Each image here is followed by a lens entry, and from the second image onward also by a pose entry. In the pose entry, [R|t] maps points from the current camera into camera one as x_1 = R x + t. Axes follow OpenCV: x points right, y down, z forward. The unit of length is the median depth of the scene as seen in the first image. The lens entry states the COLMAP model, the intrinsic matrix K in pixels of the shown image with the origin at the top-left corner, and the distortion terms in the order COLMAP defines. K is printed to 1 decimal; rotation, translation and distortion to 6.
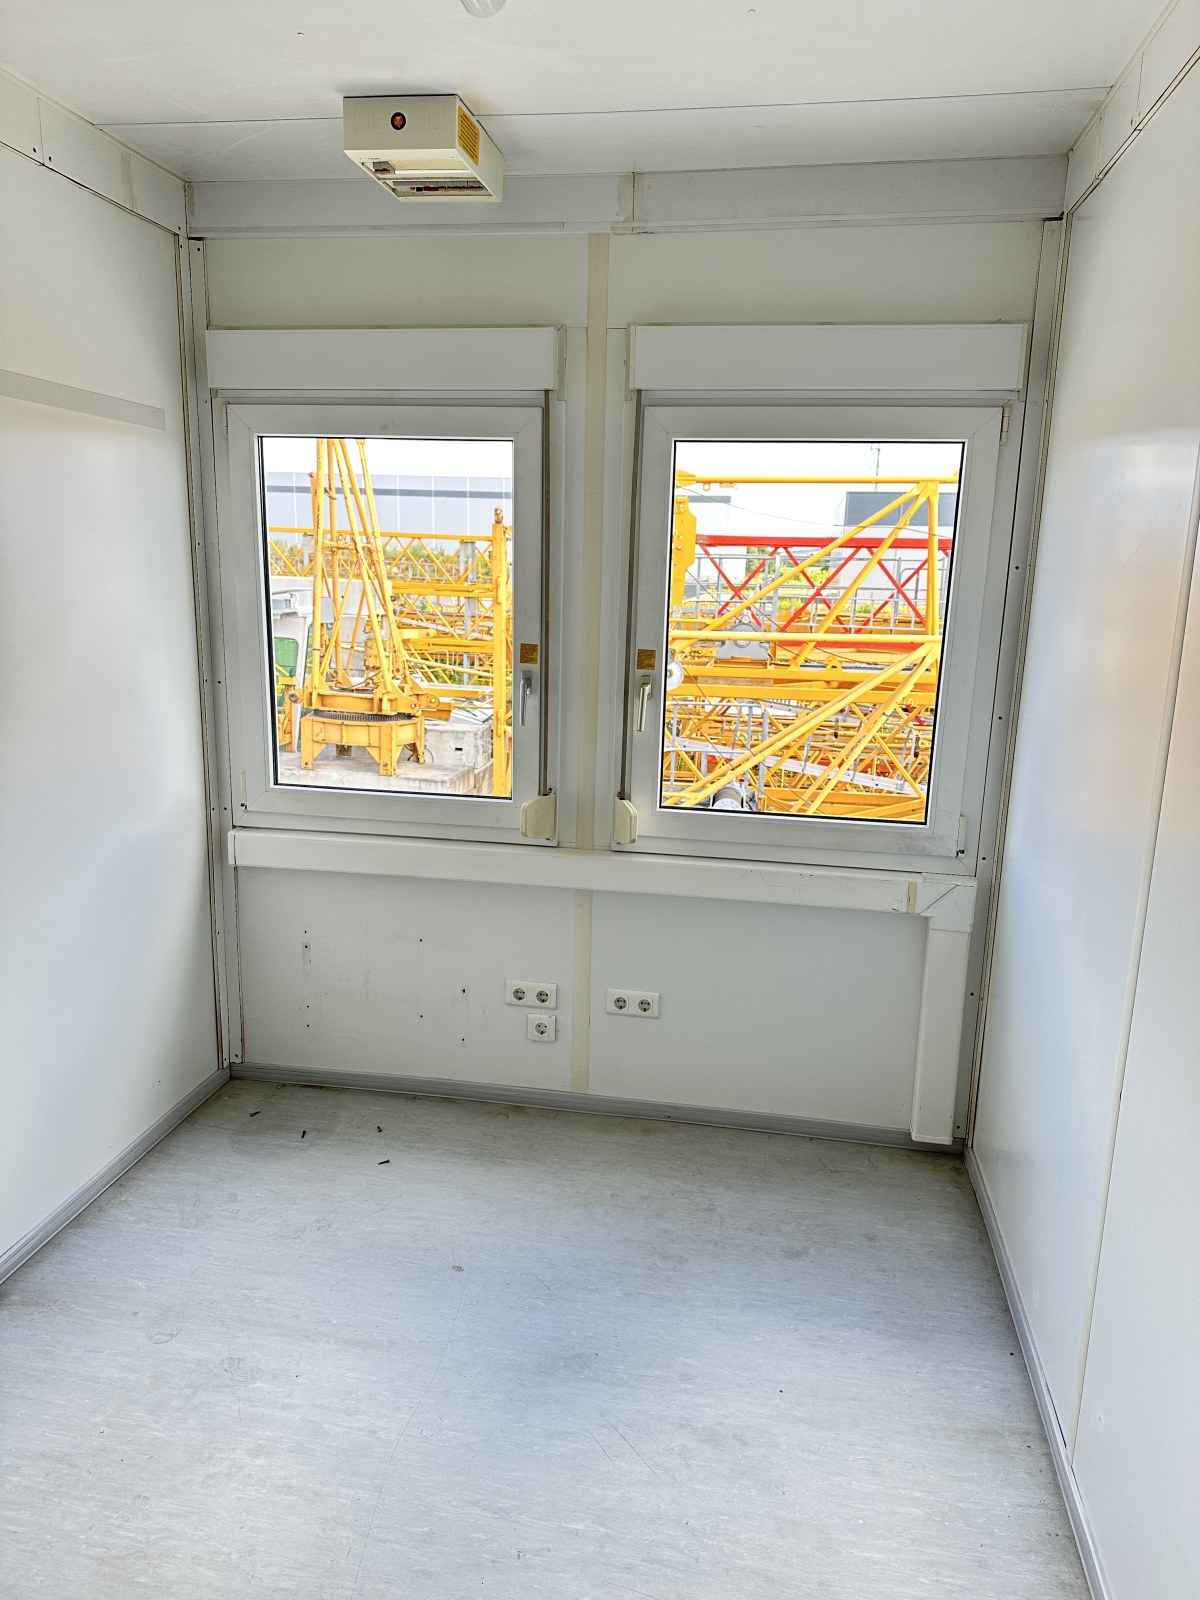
lens RADIAL K [[1143.0, 0, 606.6], [0, 1143.0, 794.5], [0, 0, 1]] dist [0.025955, -0.026152]
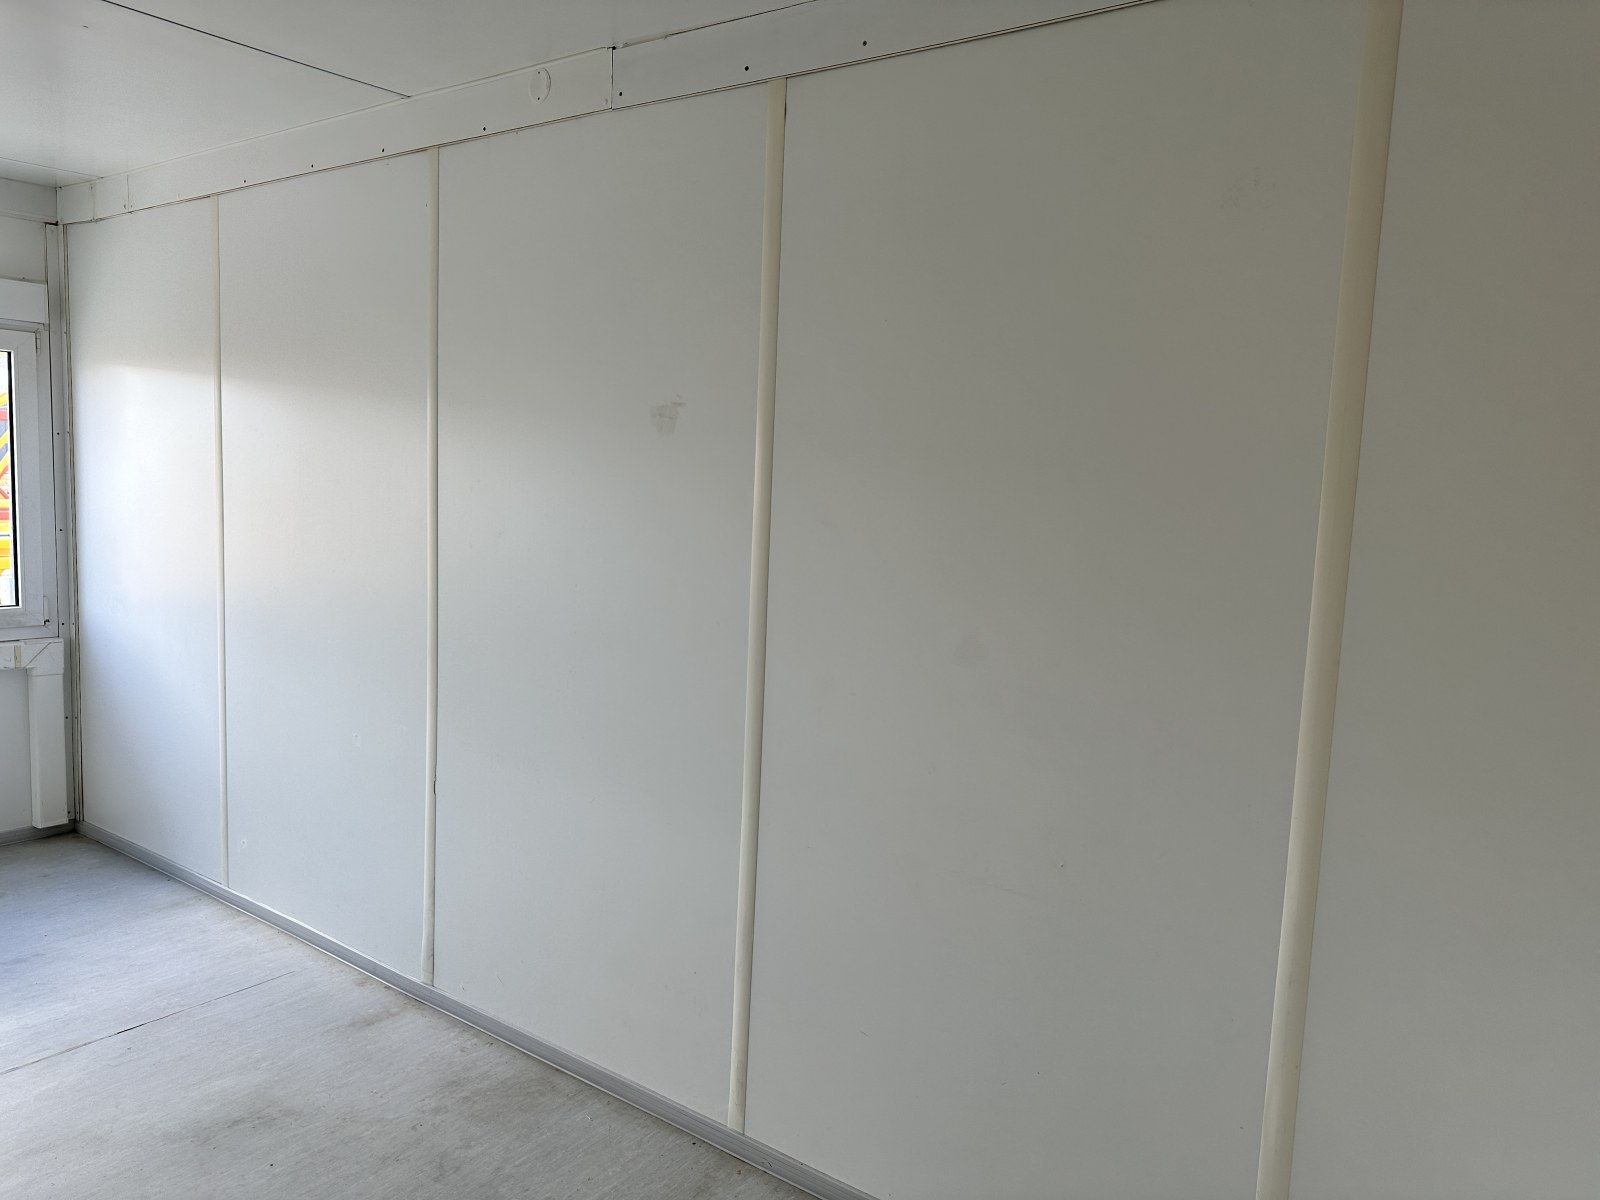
lens RADIAL K [[1143.0, 0, 802.3], [0, 1143.0, 595.9], [0, 0, 1]] dist [0.025955, -0.026152]
pose [[0.455129, -0.106504, 0.884033, -0.614748], [0.158461, 0.986661, 0.037287, 0.127156], [-0.876212, 0.123114, 0.465934, -0.618241]]
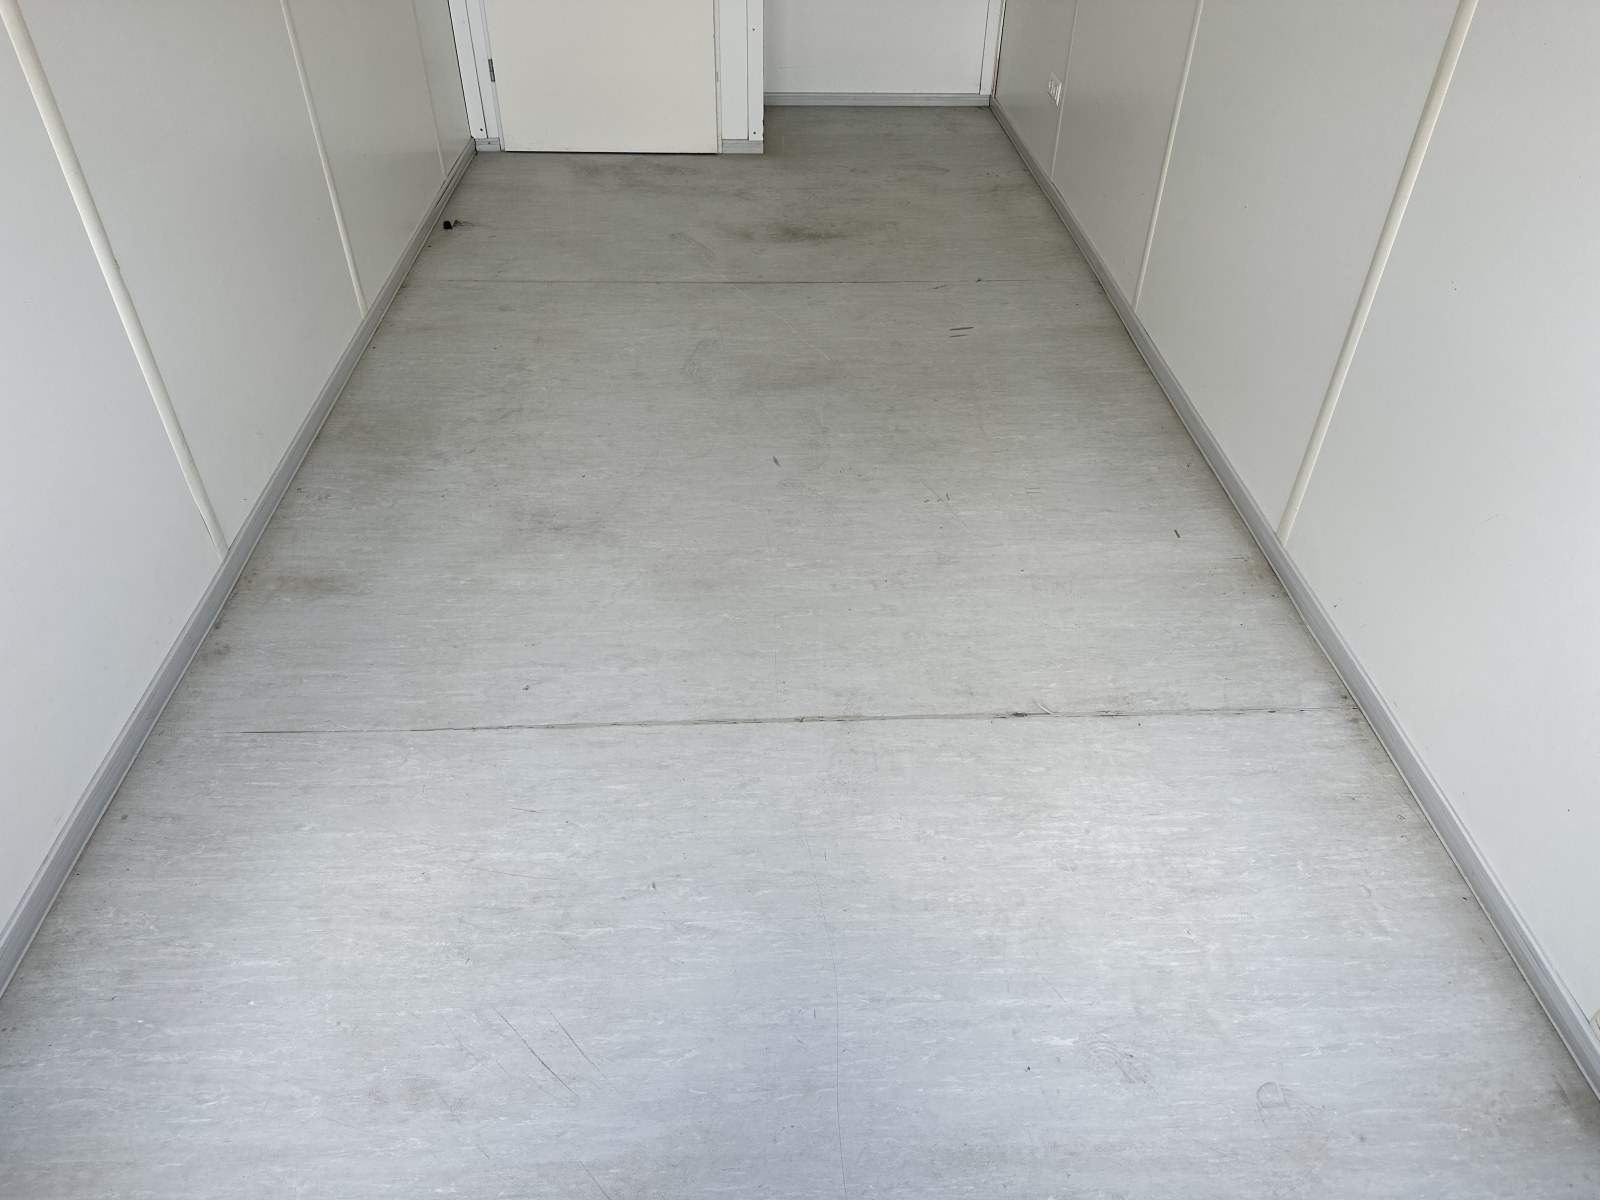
lens RADIAL K [[1106.7, 0, 799.8], [0, 1106.7, 572.6], [0, 0, 1]] dist [0.109514, -0.148233]
pose [[-0.976494, 0.103770, -0.188923, -0.031394], [-0.078445, 0.645290, 0.759900, -0.154871], [0.200765, 0.756857, -0.621981, 0.954346]]
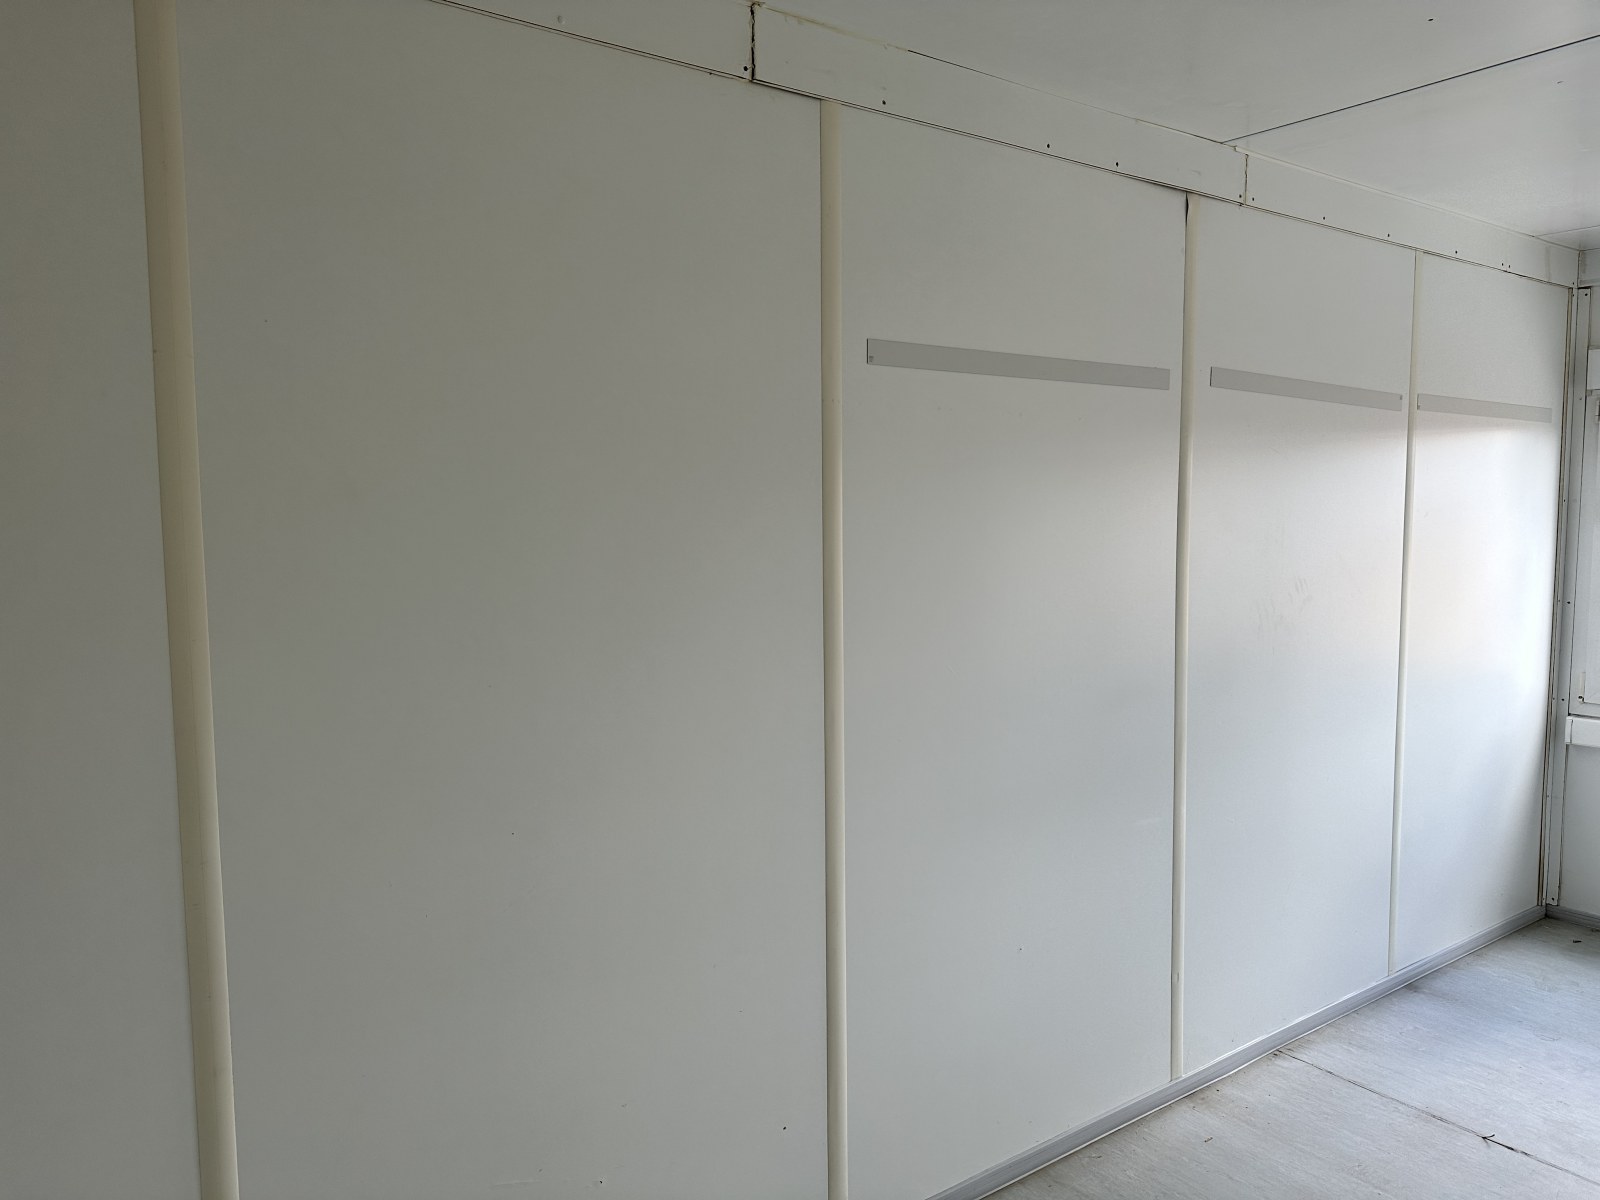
lens RADIAL K [[1143.0, 0, 802.3], [0, 1143.0, 595.9], [0, 0, 1]] dist [0.025955, -0.026152]
pose [[0.718182, 0.029417, -0.695233, -0.058707], [-0.123954, 0.988535, -0.086218, 0.138576], [0.684726, 0.148097, 0.713595, -0.647304]]
